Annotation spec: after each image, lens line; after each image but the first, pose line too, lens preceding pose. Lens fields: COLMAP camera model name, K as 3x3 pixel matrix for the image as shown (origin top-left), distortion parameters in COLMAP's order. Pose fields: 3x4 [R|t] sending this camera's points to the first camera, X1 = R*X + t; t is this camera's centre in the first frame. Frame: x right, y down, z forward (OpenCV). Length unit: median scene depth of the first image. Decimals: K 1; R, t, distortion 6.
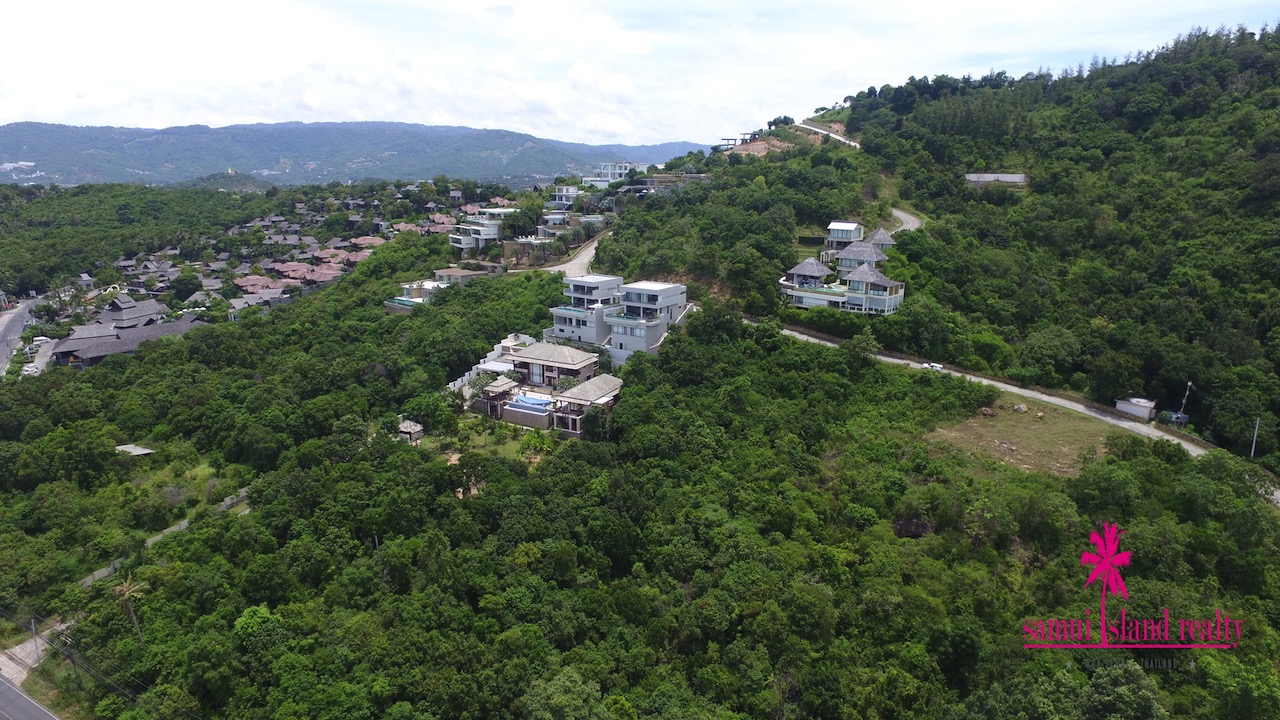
lens RADIAL K [[744.7, 0, 636.6], [0, 744.7, 360.7], [0, 0, 1]] dist [-0.005396, 0.007486]
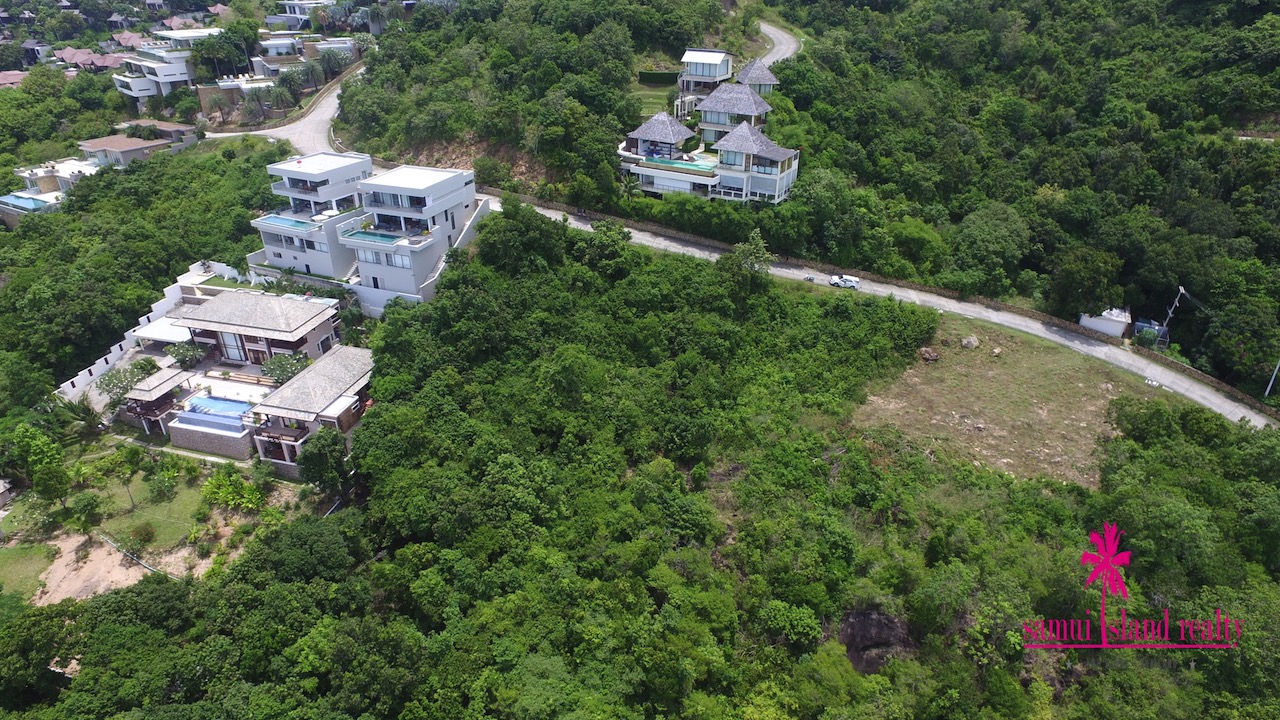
lens RADIAL K [[744.7, 0, 636.6], [0, 744.7, 360.7], [0, 0, 1]] dist [-0.005396, 0.007486]
pose [[0.973767, -0.111040, 0.198617, 0.056670], [0.059286, 0.966511, 0.249683, -0.092065], [-0.219690, -0.231358, 0.947739, 0.327423]]
